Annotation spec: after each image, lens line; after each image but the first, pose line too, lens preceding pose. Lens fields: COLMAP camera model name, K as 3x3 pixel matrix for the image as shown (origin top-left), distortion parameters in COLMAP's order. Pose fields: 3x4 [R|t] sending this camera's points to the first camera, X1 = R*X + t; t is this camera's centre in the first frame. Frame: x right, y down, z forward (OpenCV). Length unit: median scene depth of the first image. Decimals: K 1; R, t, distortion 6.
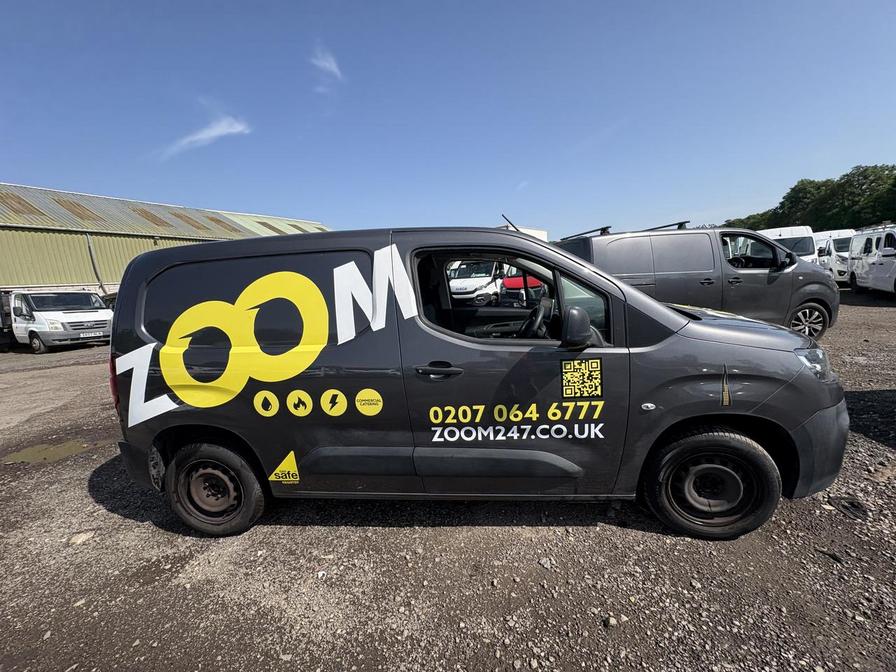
lens RADIAL K [[364.7, 0, 447.5], [0, 364.7, 336.8], [0, 0, 1]] dist [-0.000410, 0.002754]
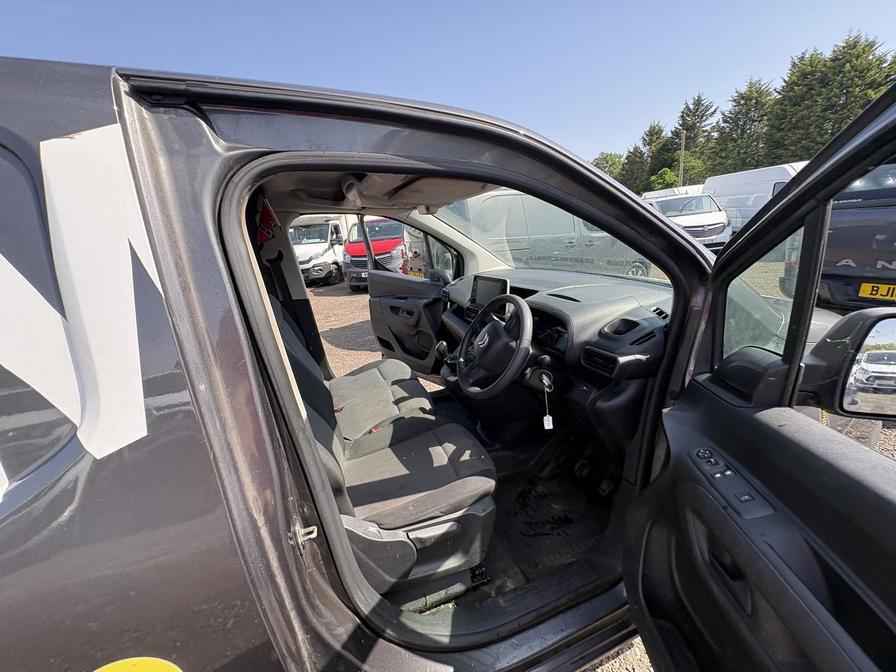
lens RADIAL K [[364.7, 0, 447.5], [0, 364.7, 336.8], [0, 0, 1]] dist [-0.000410, 0.002754]
pose [[0.900041, -0.122518, 0.418228, -0.011543], [0.084061, 0.990454, 0.109249, -0.016652], [-0.427620, -0.063172, 0.901748, 0.100908]]
